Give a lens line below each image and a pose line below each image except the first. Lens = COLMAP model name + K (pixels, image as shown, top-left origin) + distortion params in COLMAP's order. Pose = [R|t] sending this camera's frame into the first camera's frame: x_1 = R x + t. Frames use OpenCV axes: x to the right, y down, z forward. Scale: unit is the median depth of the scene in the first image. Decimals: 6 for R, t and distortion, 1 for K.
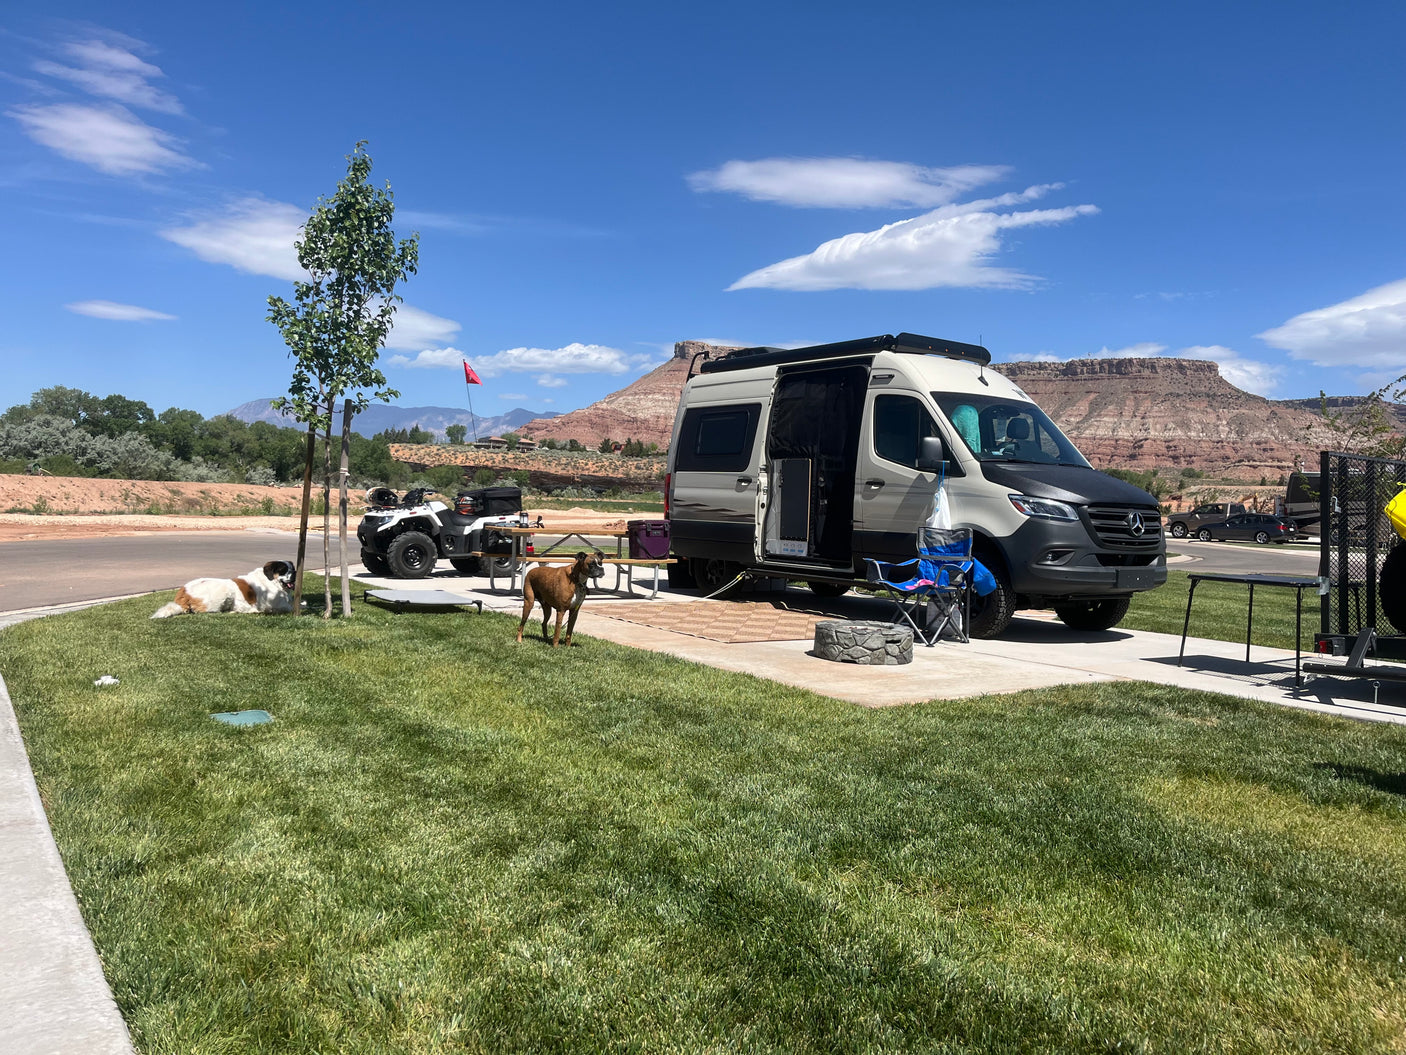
lens RADIAL K [[1012.0, 0, 703.0], [0, 1012.0, 527.5], [0, 0, 1]] dist [-0.034023, 0.004091]
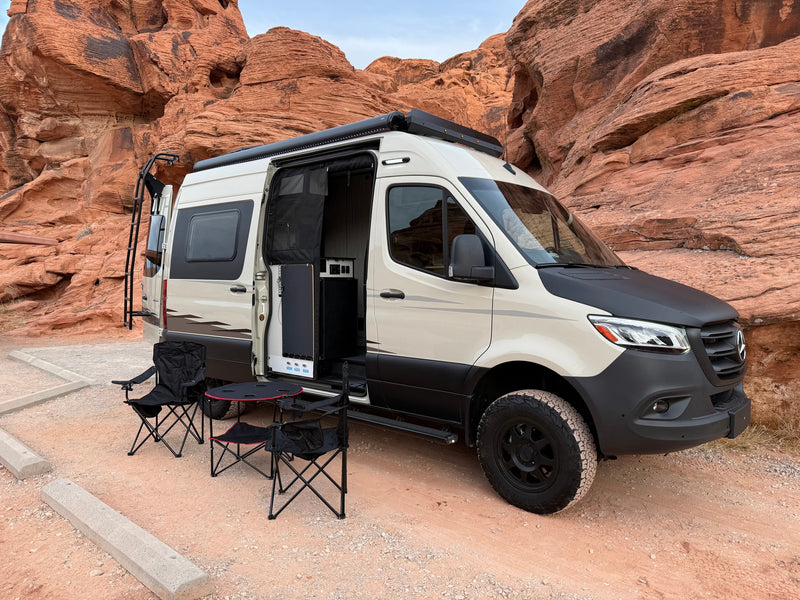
lens RADIAL K [[556.5, 0, 400.3], [0, 556.5, 316.4], [0, 0, 1]] dist [0.067347, 0.000720]
pose [[0.973463, -0.053235, 0.222565, 0.071563], [0.041245, 0.997454, 0.058183, -0.048253], [-0.225096, -0.047459, 0.973180, 0.520228]]
